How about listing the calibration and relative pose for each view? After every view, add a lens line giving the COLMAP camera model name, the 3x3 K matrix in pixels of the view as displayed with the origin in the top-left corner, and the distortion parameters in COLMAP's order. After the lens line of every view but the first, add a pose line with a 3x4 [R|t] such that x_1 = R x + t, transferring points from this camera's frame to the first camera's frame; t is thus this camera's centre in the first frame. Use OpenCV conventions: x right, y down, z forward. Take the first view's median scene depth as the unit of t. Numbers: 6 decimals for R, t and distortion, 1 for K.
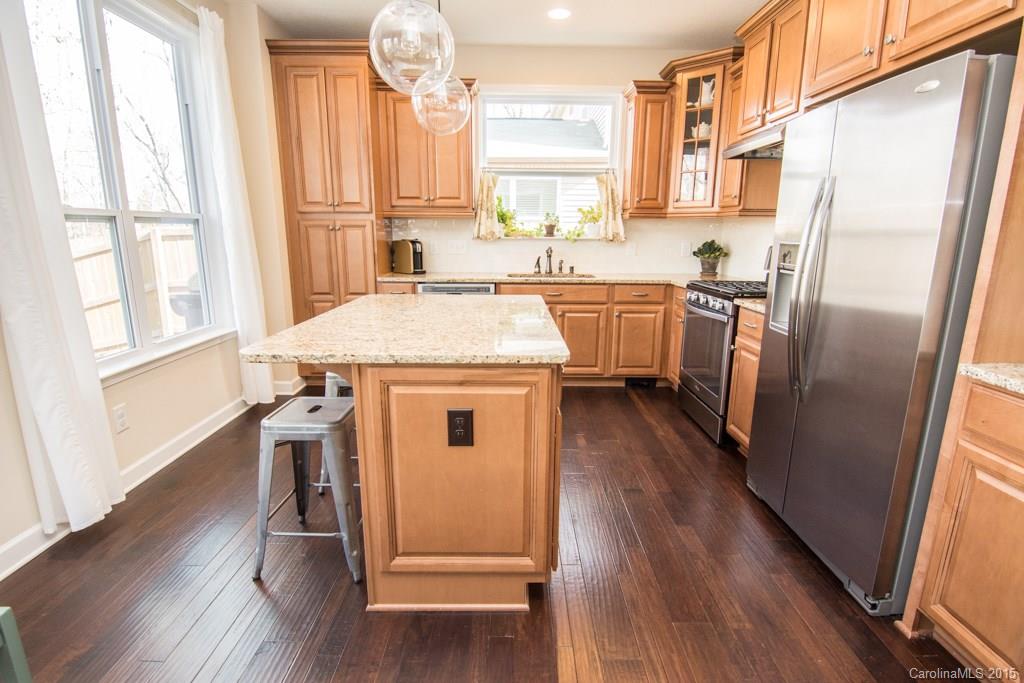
lens RADIAL K [[497.2, 0, 514.0], [0, 497.2, 345.7], [0, 0, 1]] dist [-0.009469, -0.007994]
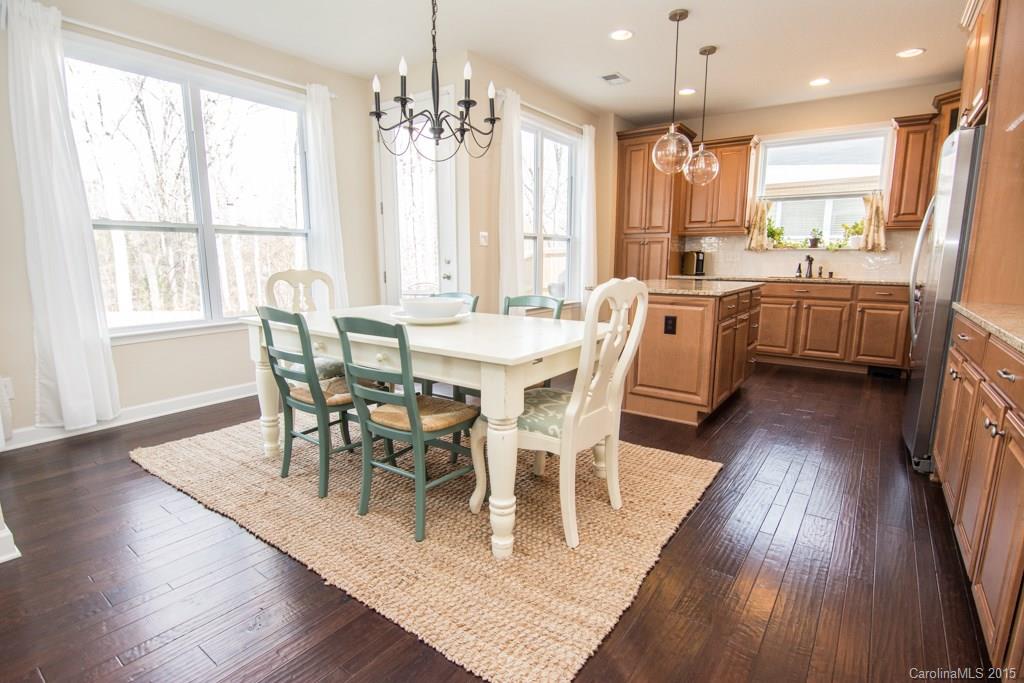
lens RADIAL K [[497.2, 0, 514.4], [0, 497.2, 345.2], [0, 0, 1]] dist [-0.009469, -0.007994]
pose [[0.803924, 0.097843, -0.586628, 0.239622], [-0.127866, 0.991743, -0.009817, 0.138168], [0.580824, 0.082902, 0.809797, -0.440264]]
